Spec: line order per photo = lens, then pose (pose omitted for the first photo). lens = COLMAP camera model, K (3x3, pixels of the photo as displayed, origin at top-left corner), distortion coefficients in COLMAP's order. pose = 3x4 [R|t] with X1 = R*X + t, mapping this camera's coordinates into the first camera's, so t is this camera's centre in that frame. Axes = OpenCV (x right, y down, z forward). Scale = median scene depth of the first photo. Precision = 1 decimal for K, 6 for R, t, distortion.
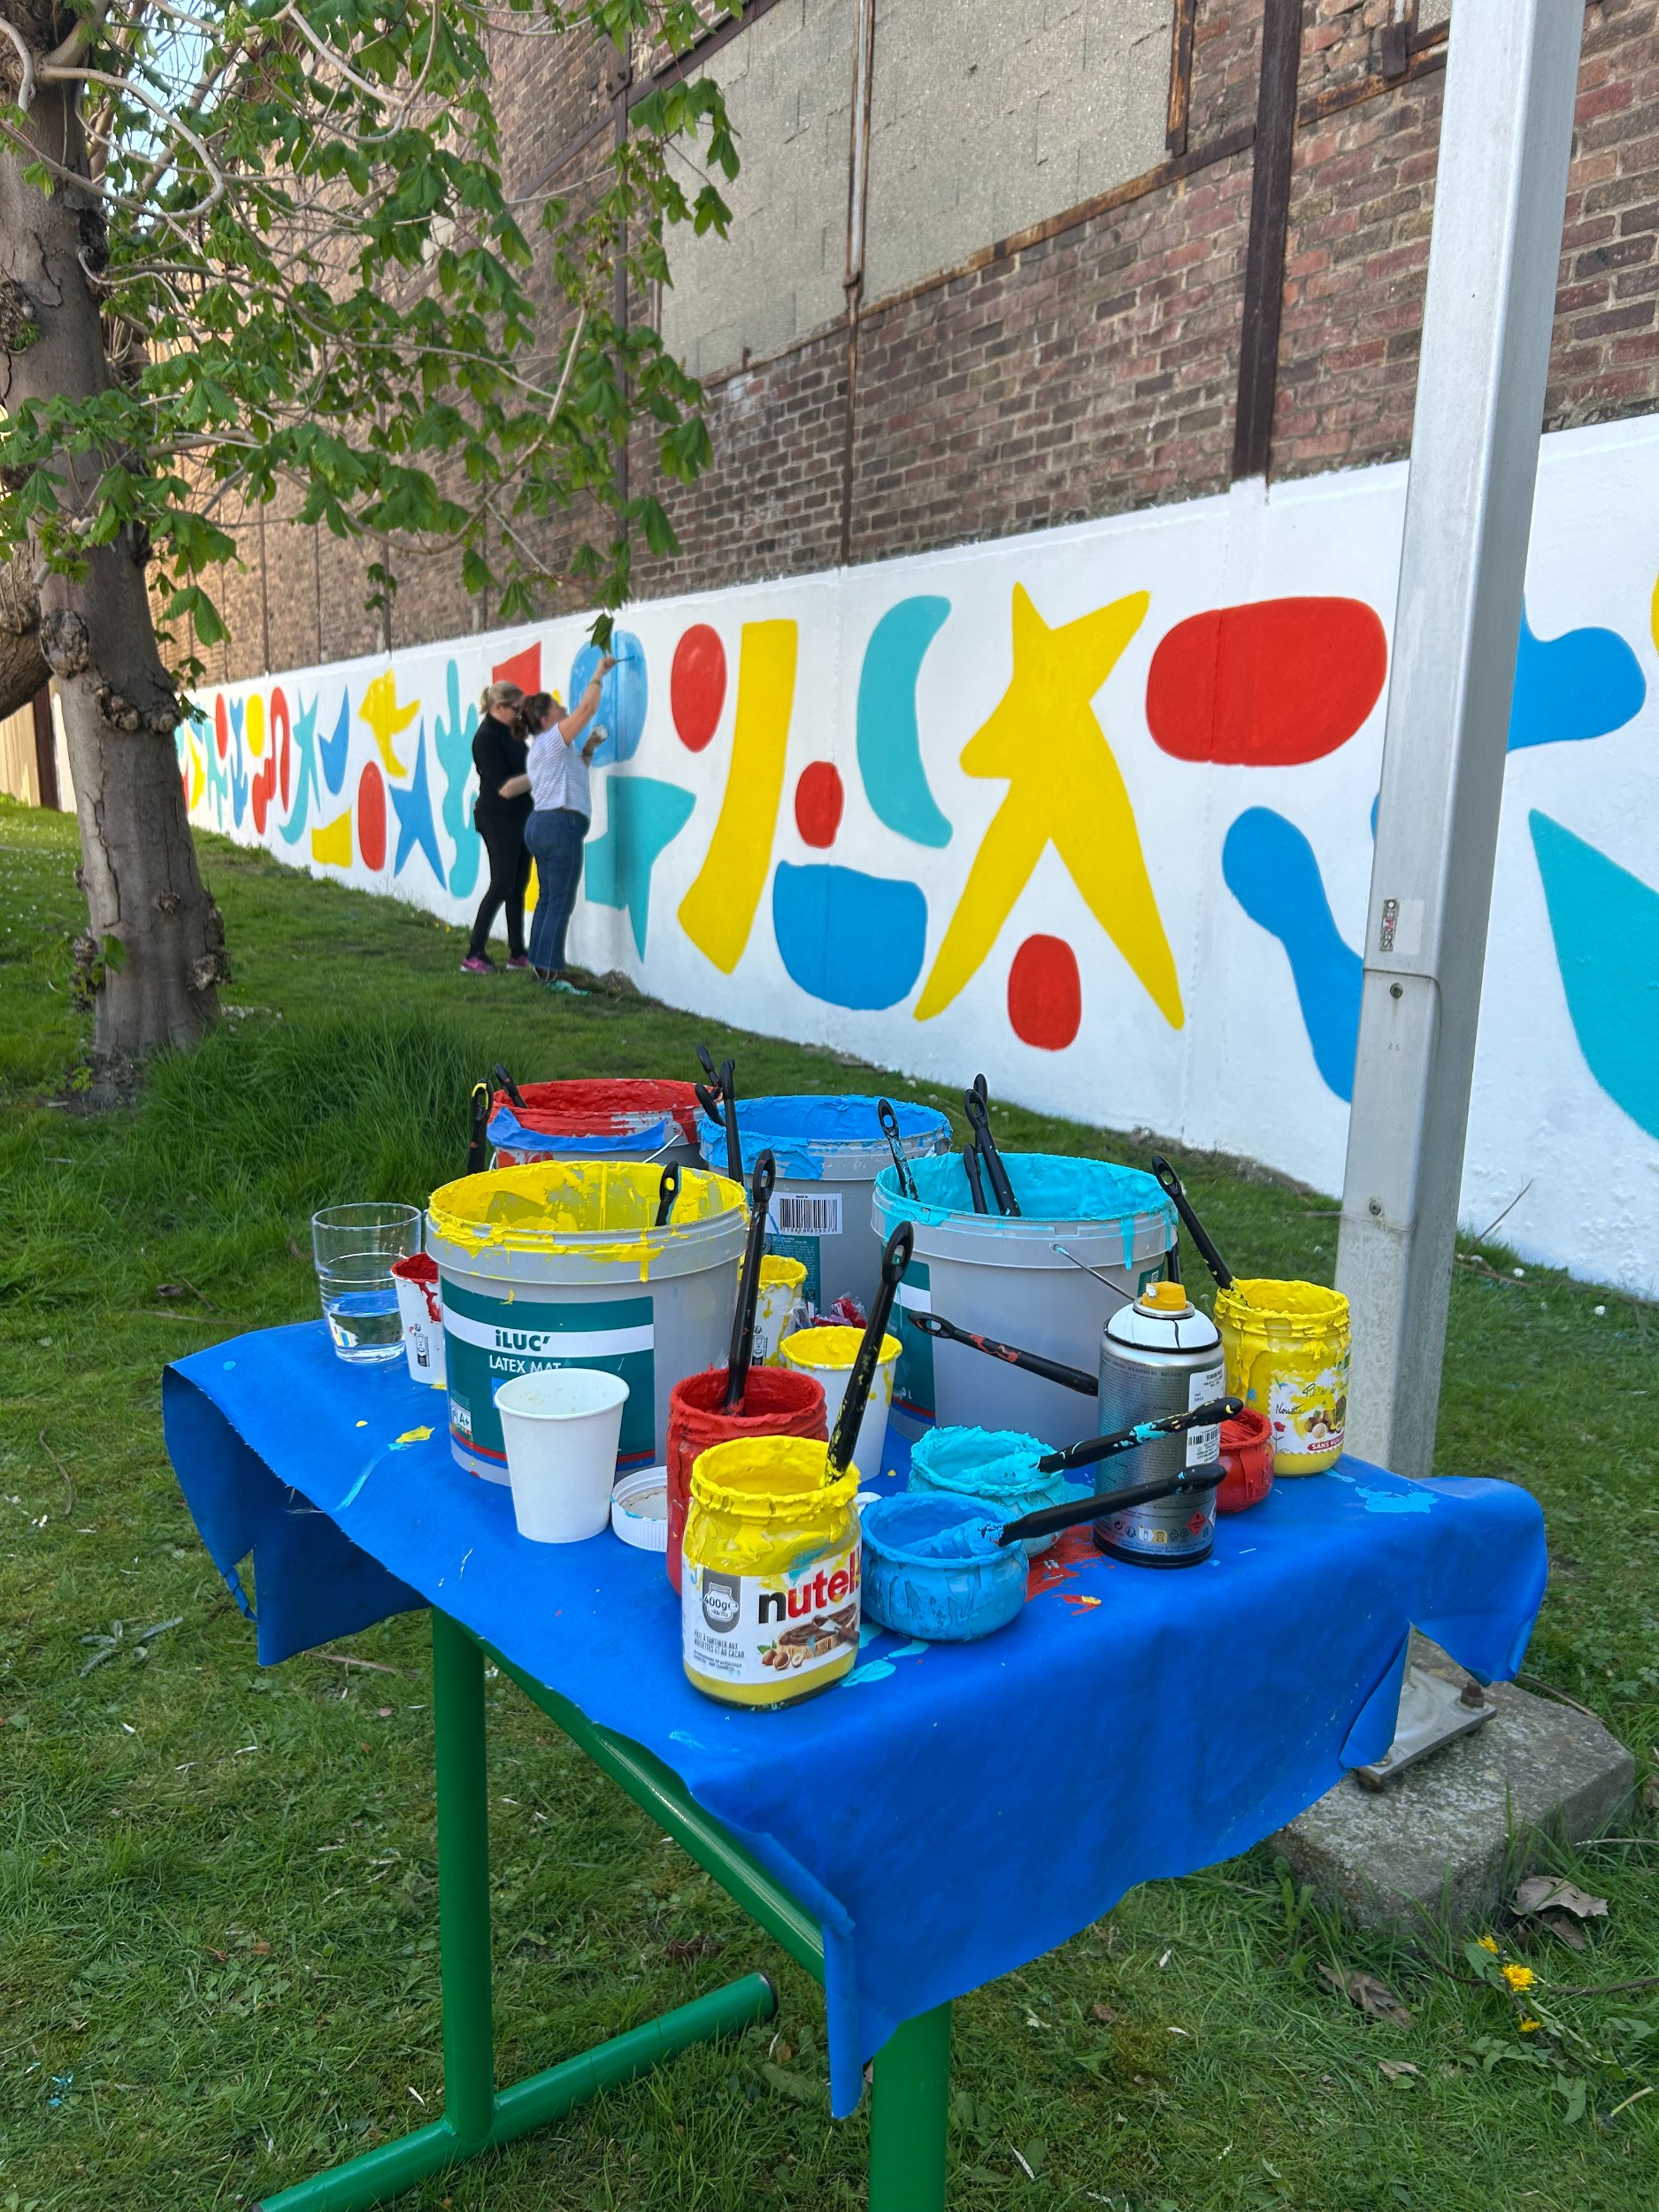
lens RADIAL K [[1691.5, 0, 818.9], [0, 1691.5, 1102.0], [0, 0, 1]] dist [0.023754, -0.008455]
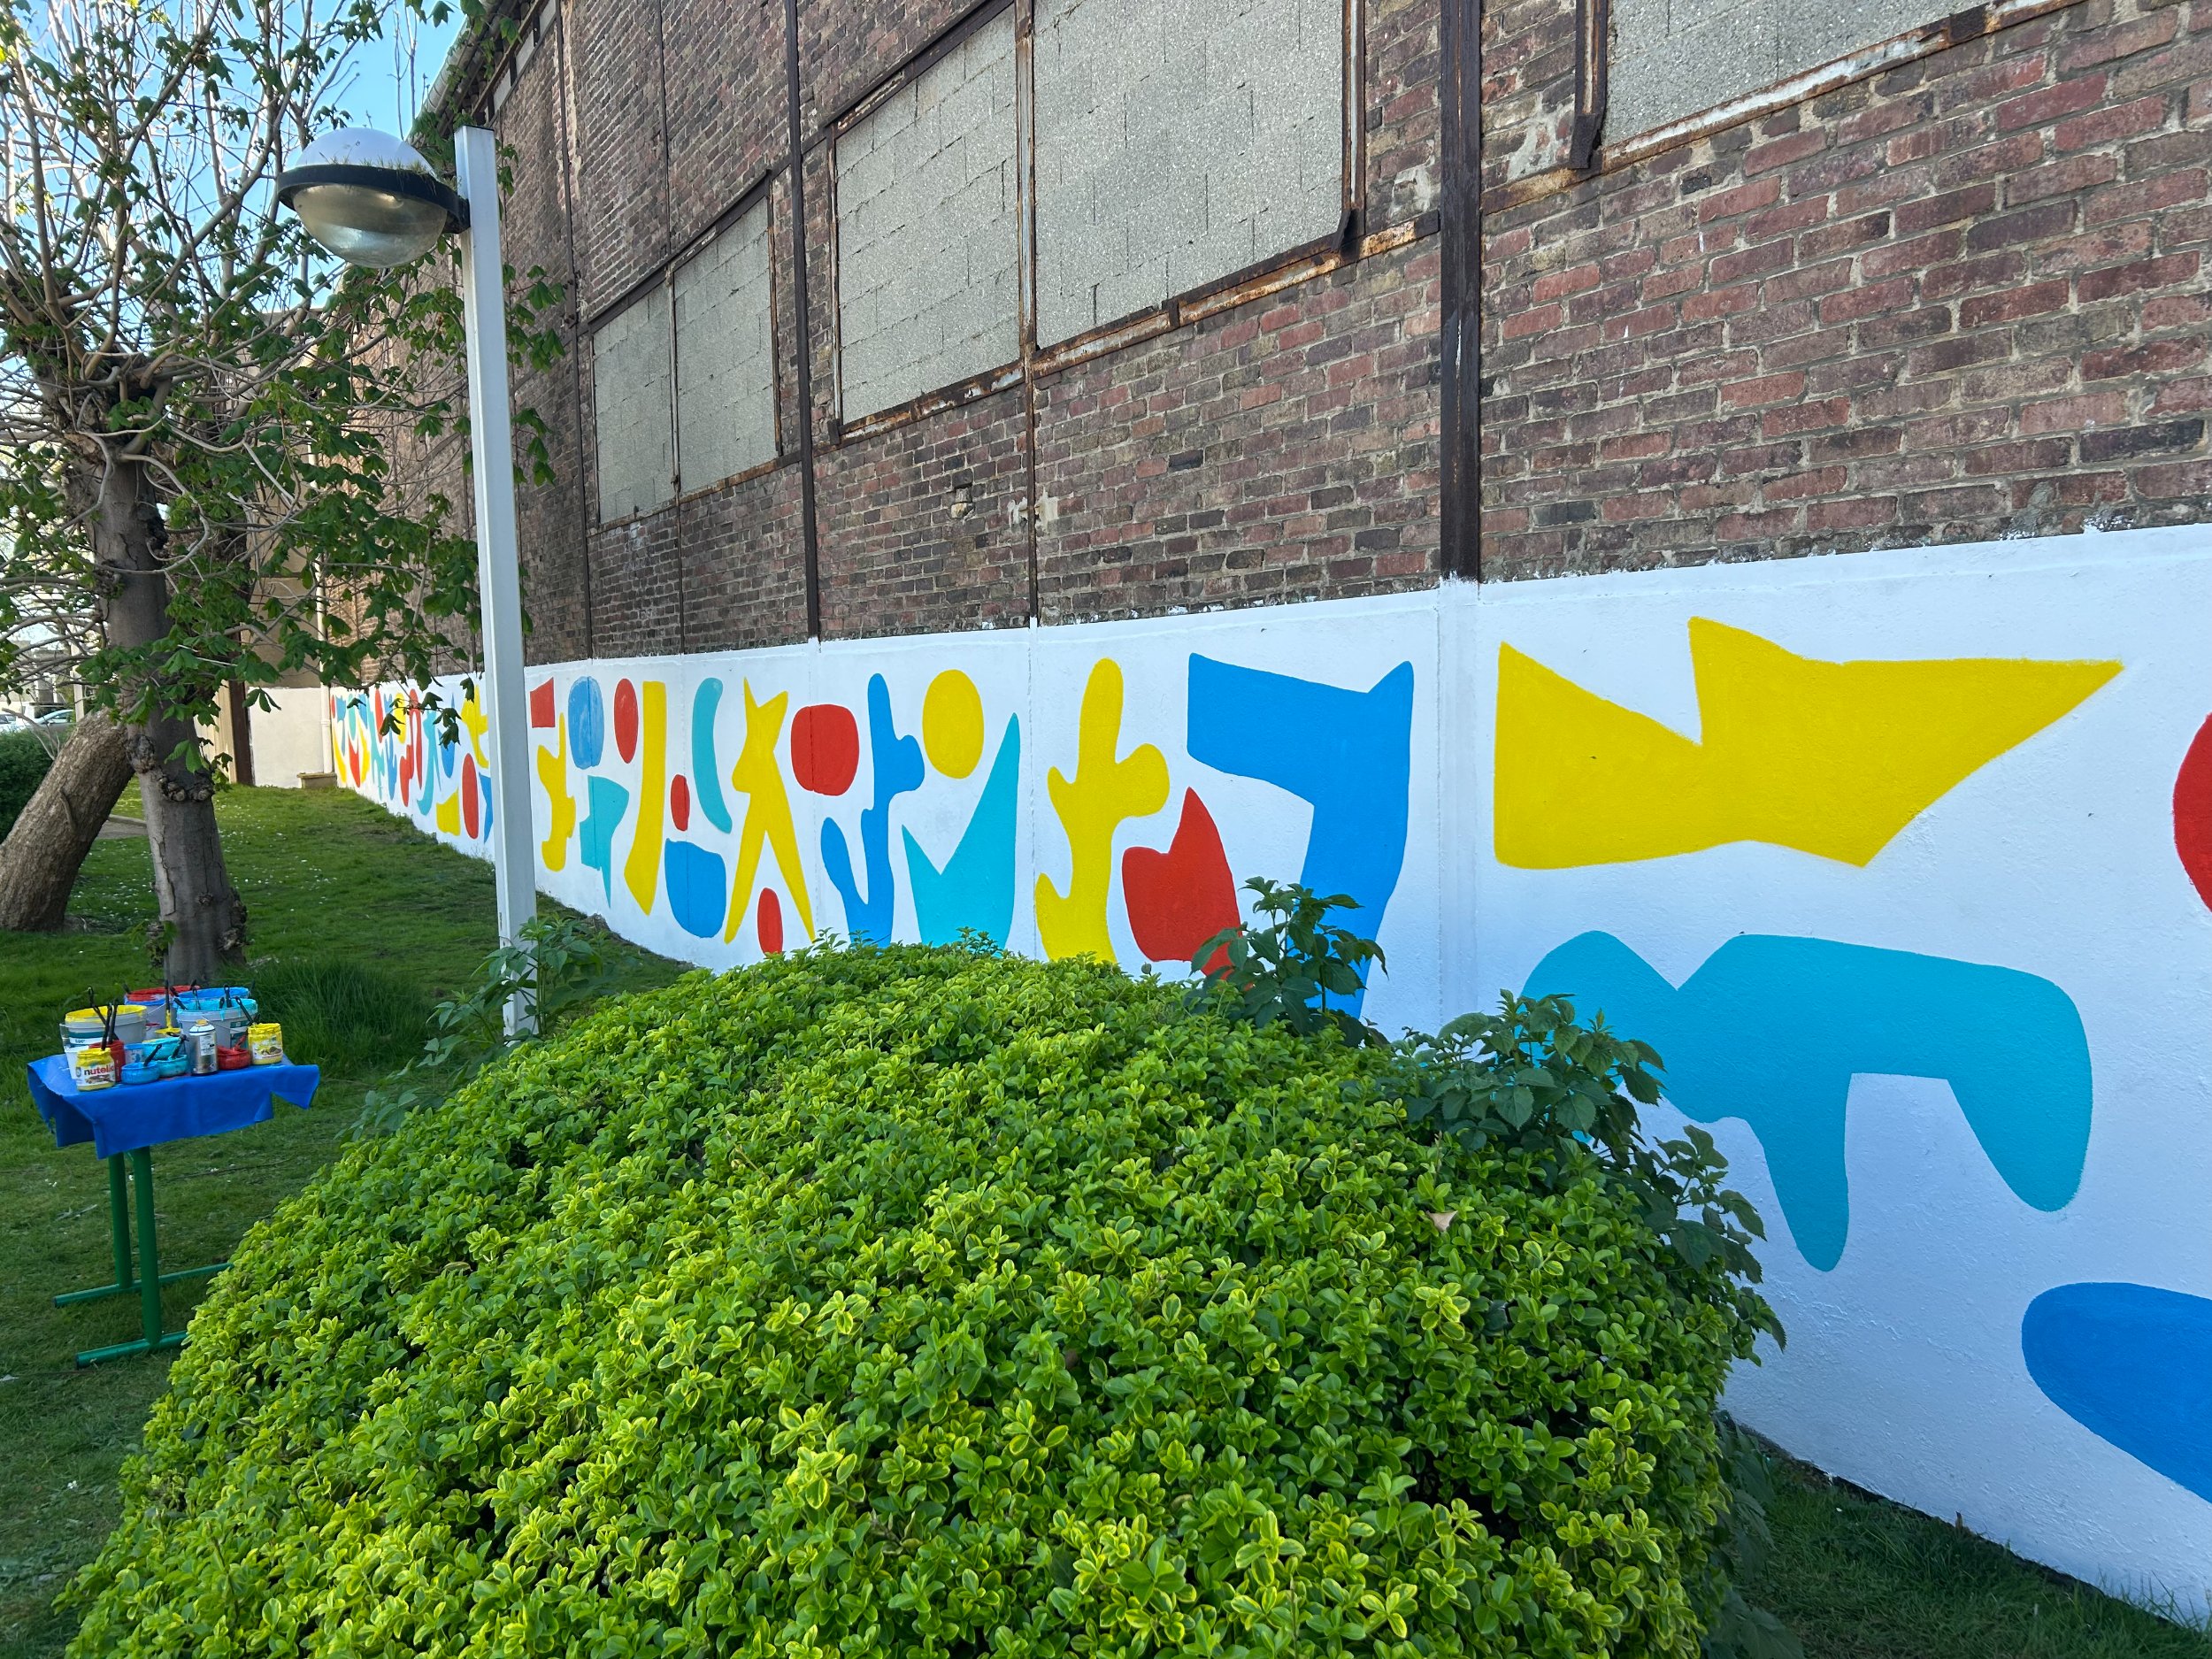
lens RADIAL K [[1691.5, 0, 1116.2], [0, 1691.5, 838.6], [0, 0, 1]] dist [0.023754, -0.008455]
pose [[0.998540, -0.047307, 0.026070, 0.355738], [0.049675, 0.993822, -0.099253, 0.026202], [-0.021213, 0.100403, 0.994721, -0.525284]]
